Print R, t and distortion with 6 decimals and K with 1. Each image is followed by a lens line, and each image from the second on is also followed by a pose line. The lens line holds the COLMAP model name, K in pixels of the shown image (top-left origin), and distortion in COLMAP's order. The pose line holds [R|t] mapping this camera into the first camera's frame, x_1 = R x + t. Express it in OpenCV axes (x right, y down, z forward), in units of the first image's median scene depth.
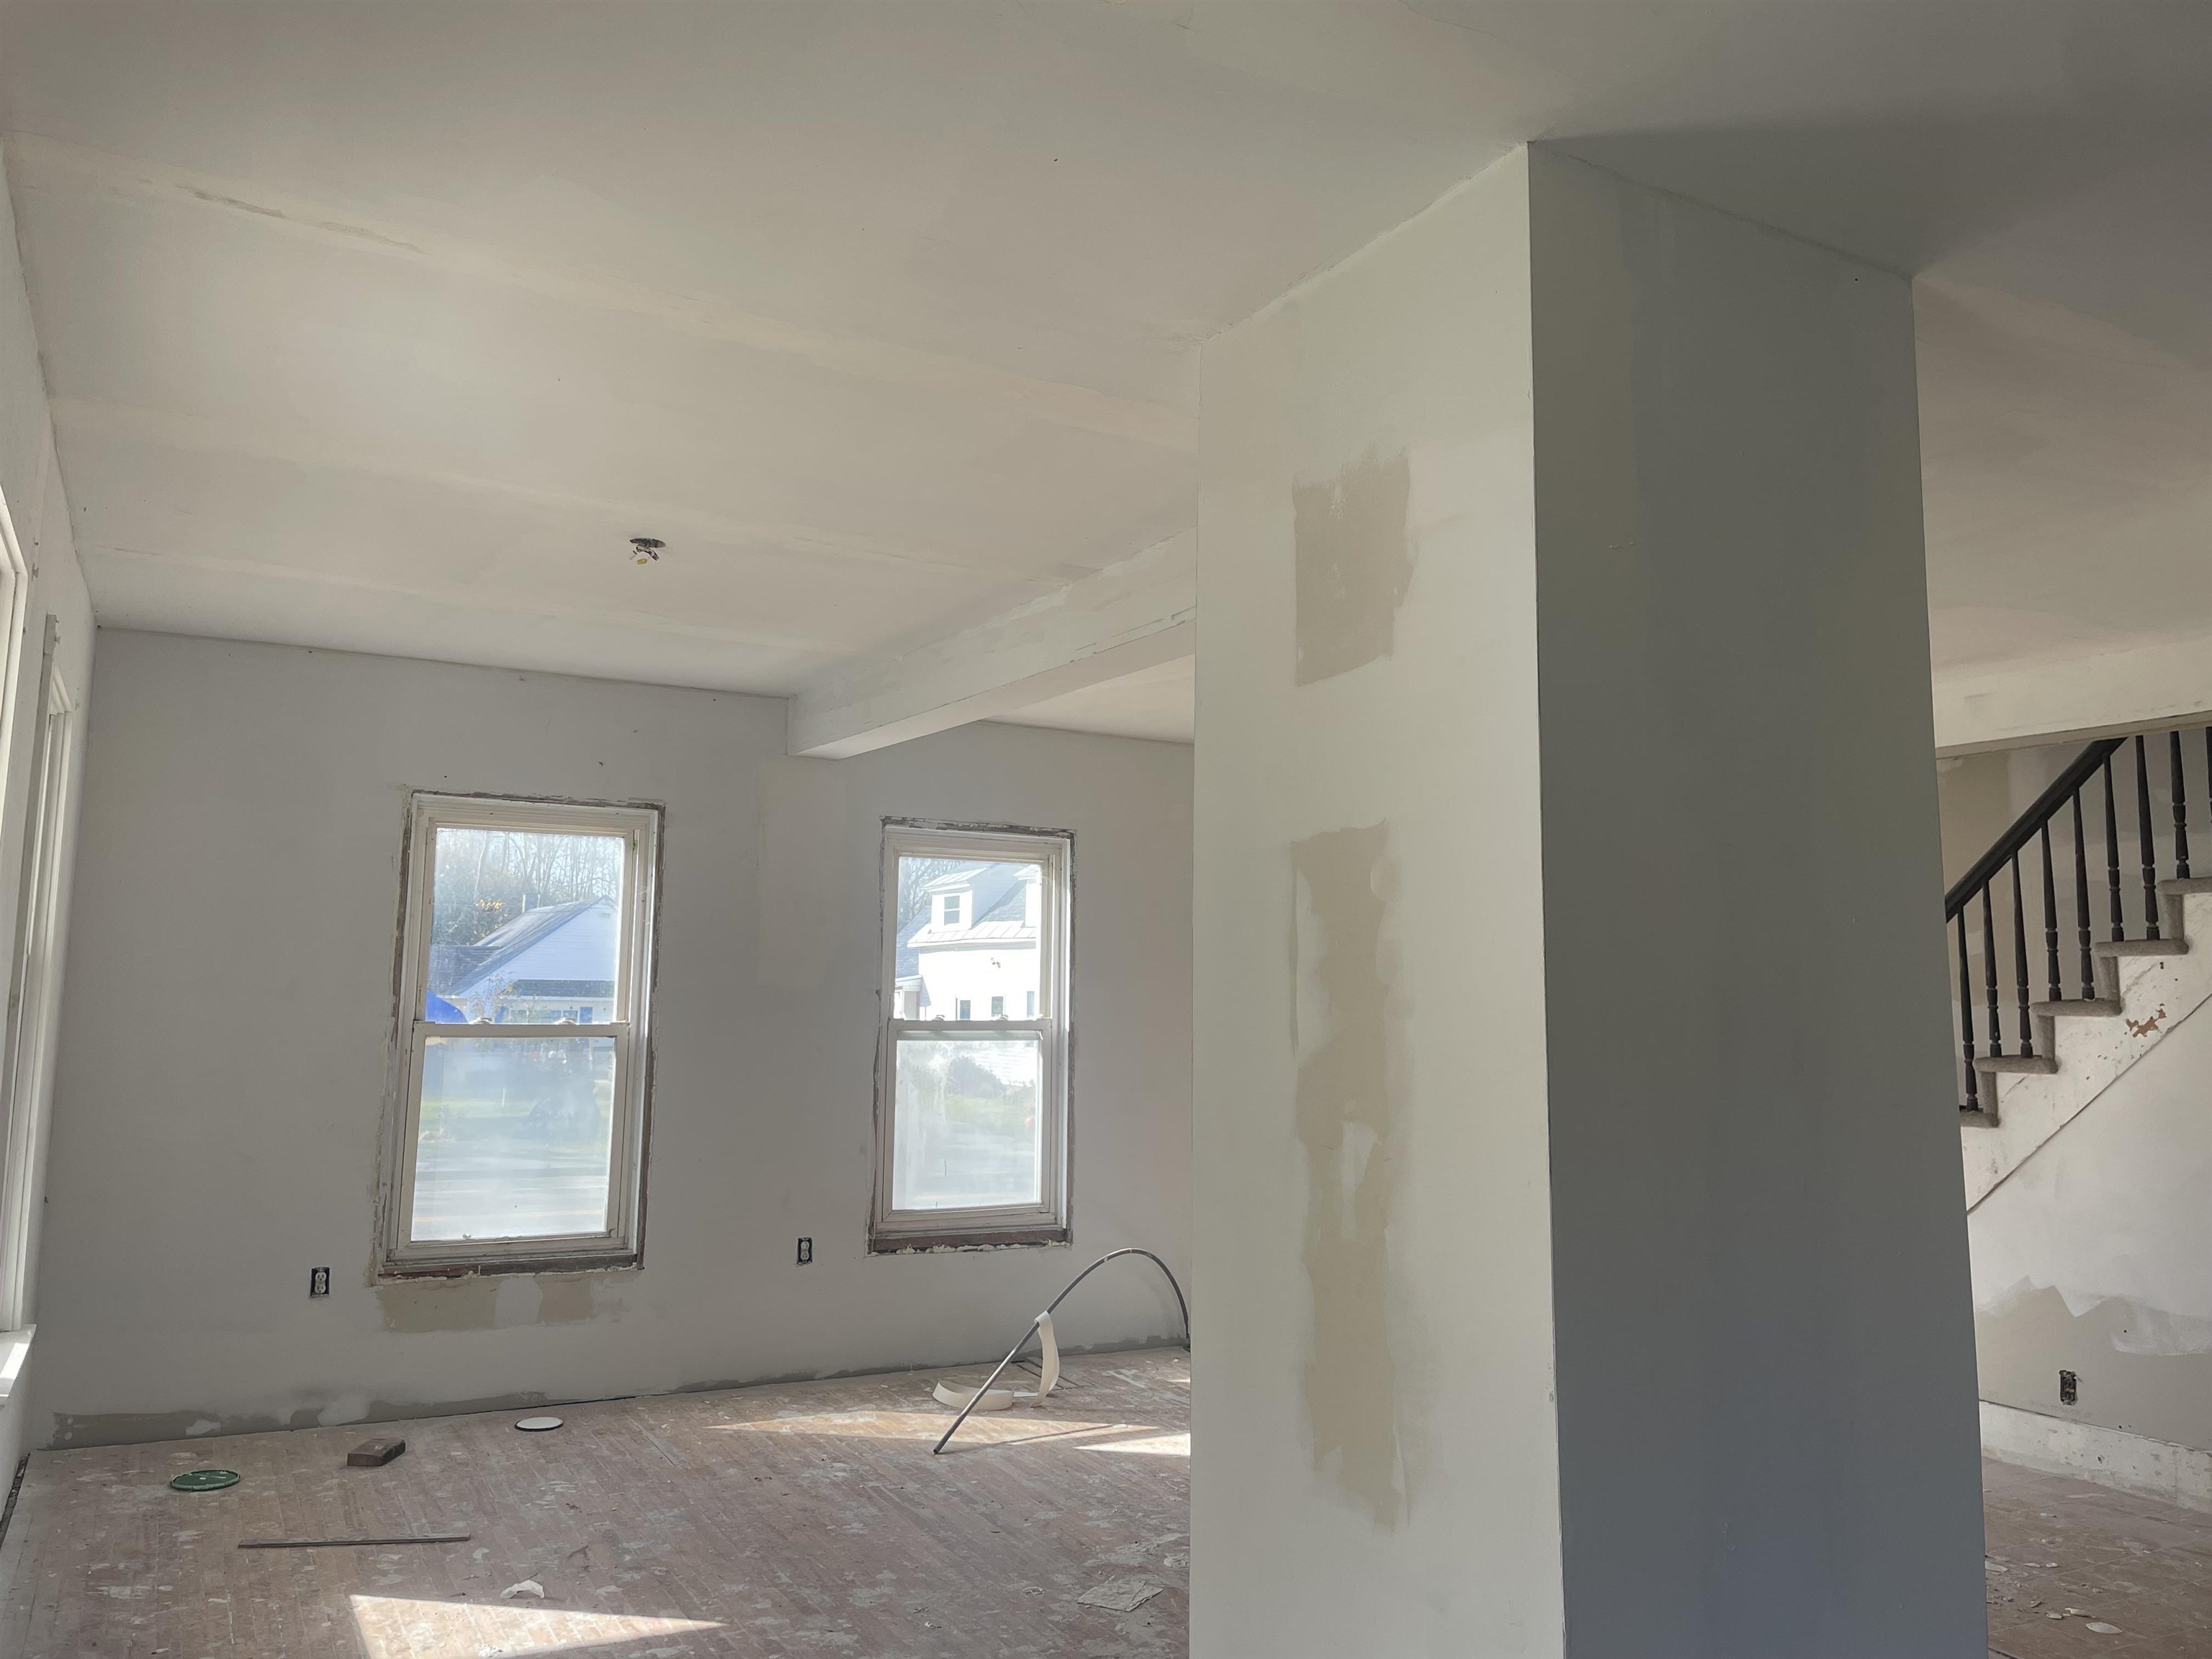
lens RADIAL K [[1650.8, 0, 1068.0], [0, 1650.8, 786.7], [0, 0, 1]] dist [0.082922, -0.099165]
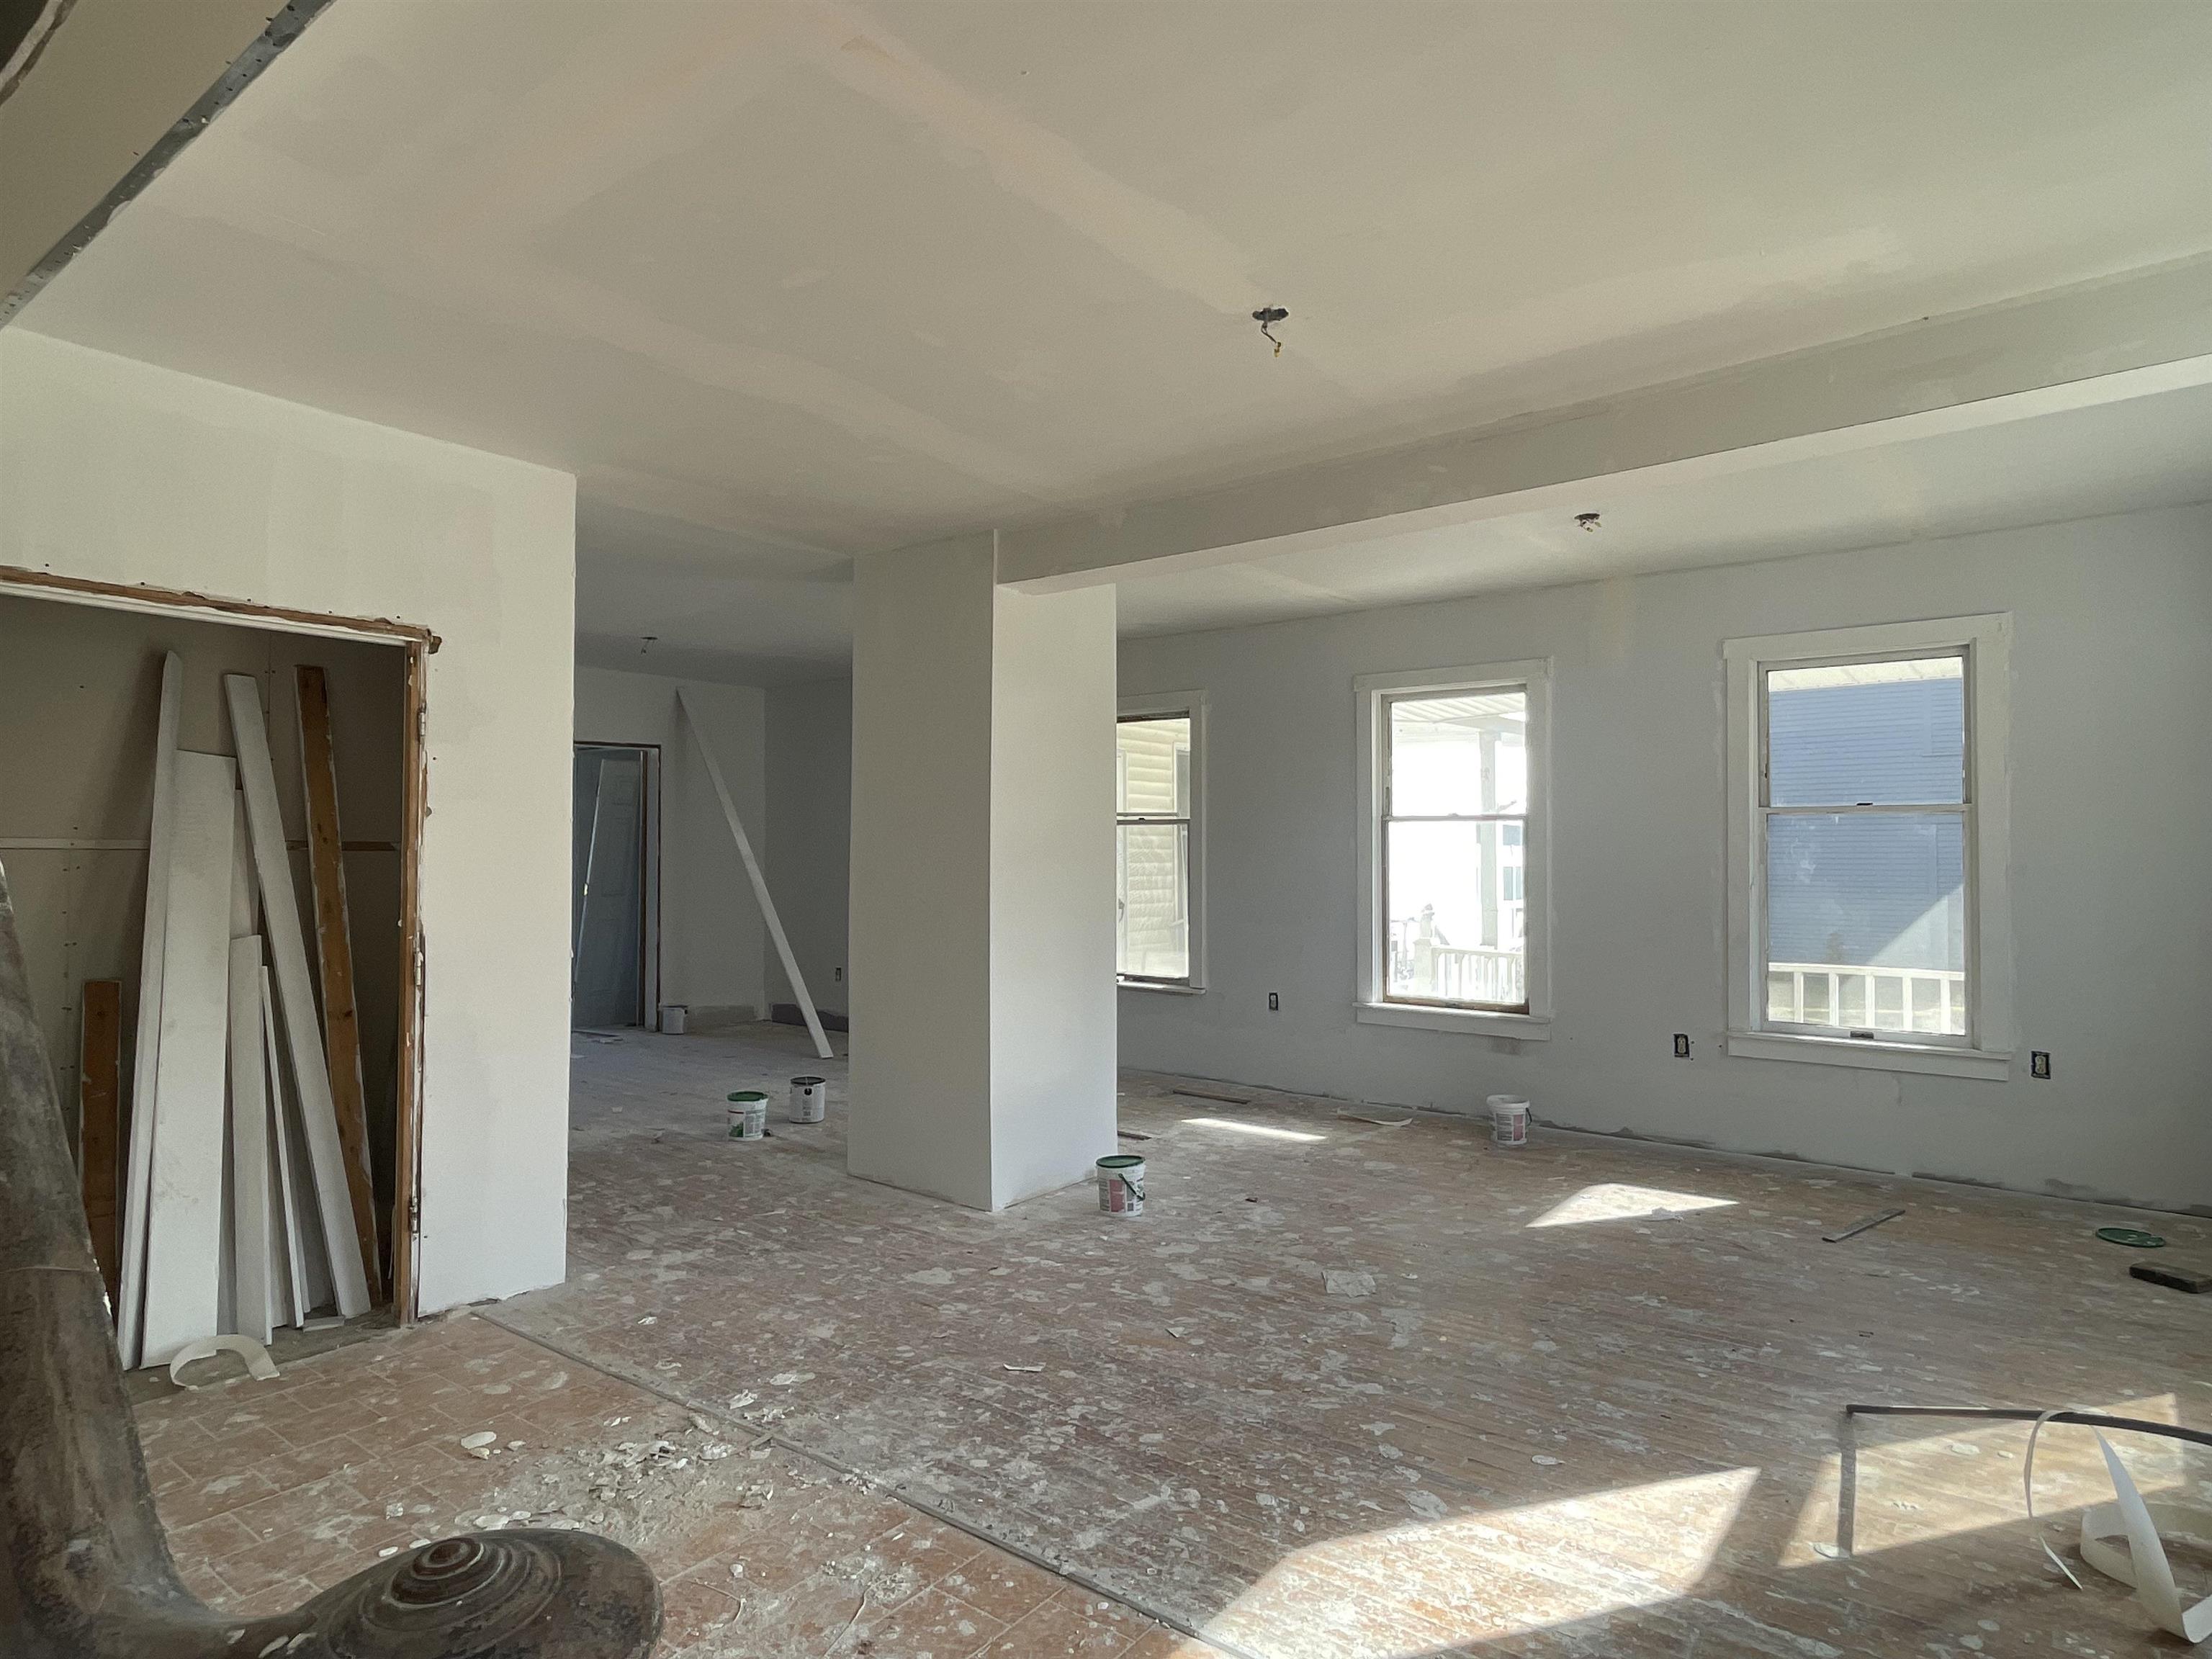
lens RADIAL K [[1259.7, 0, 1106.0], [0, 1259.7, 829.5], [0, 0, 1]] dist [-0.003501, -0.000343]
pose [[-0.915468, -0.025372, -0.401590, 0.417202], [0.036093, 0.988810, -0.144751, 0.196348], [0.400769, -0.147009, -0.904308, 1.298769]]
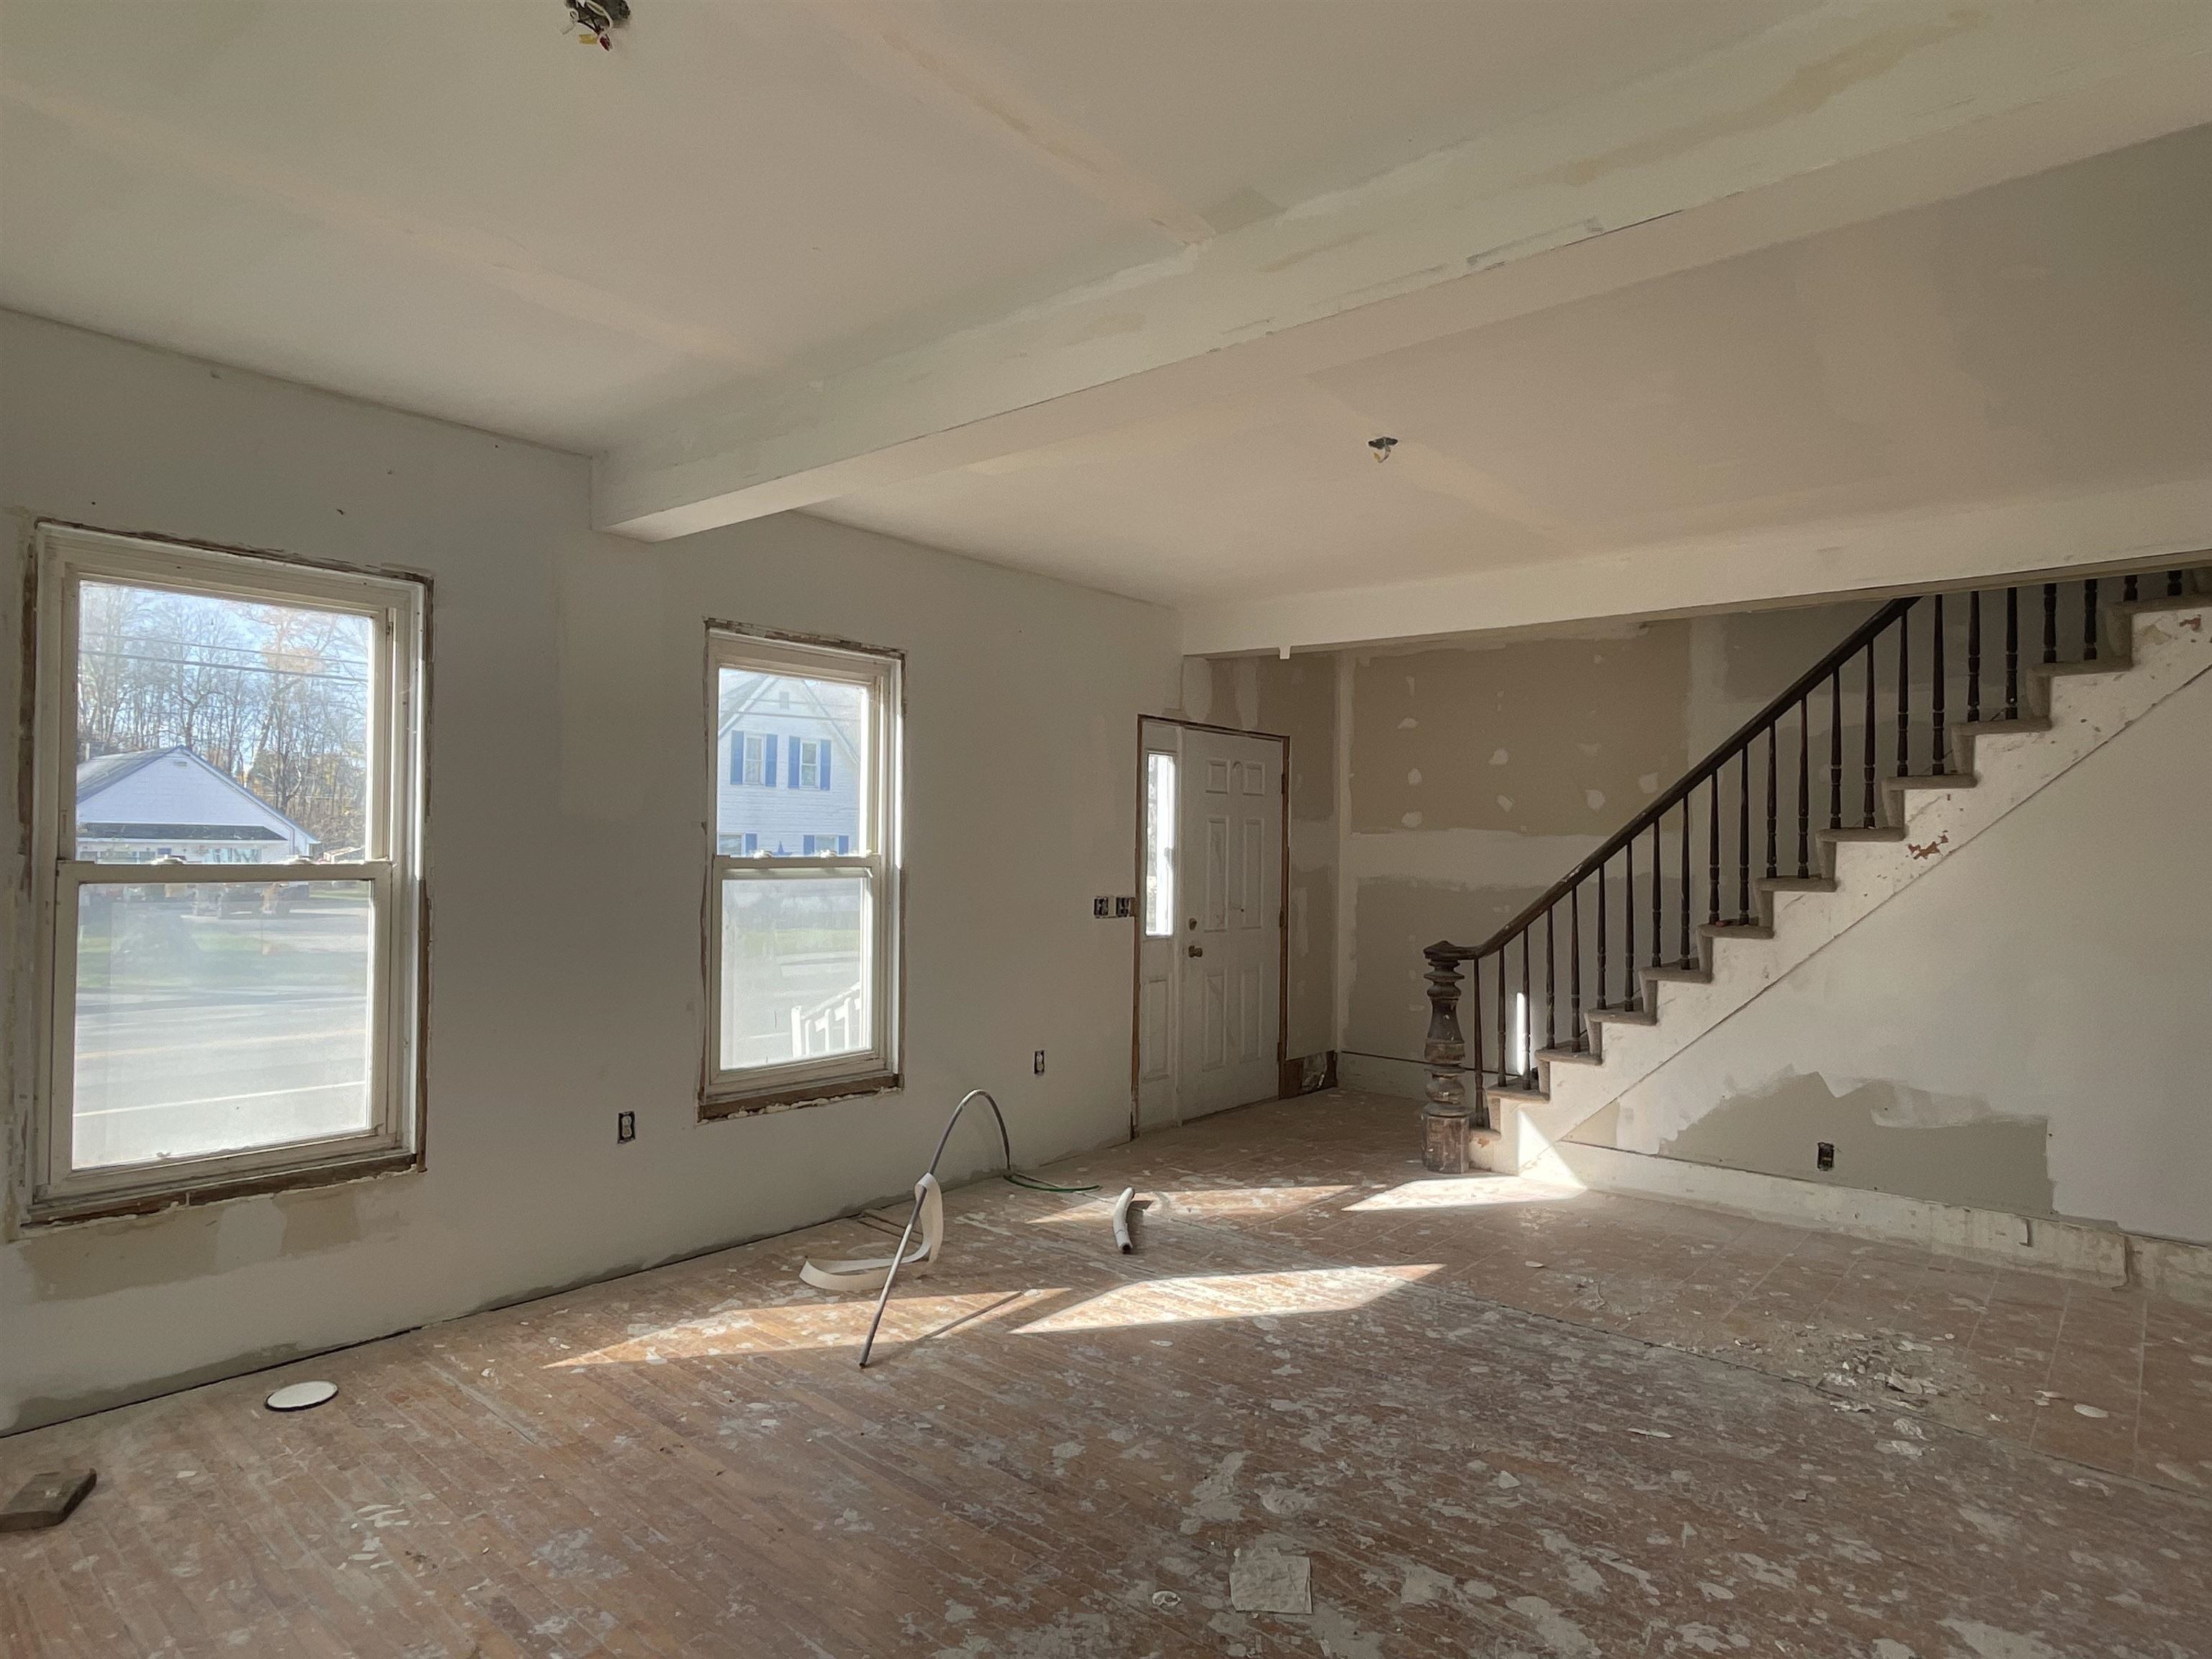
lens RADIAL K [[1259.7, 0, 1106.0], [0, 1259.7, 829.5], [0, 0, 1]] dist [-0.003501, -0.000343]
pose [[0.932996, -0.000226, 0.359886, -0.177305], [-0.042701, 0.992866, 0.111324, 0.052411], [-0.357344, -0.119232, 0.926331, 0.373221]]
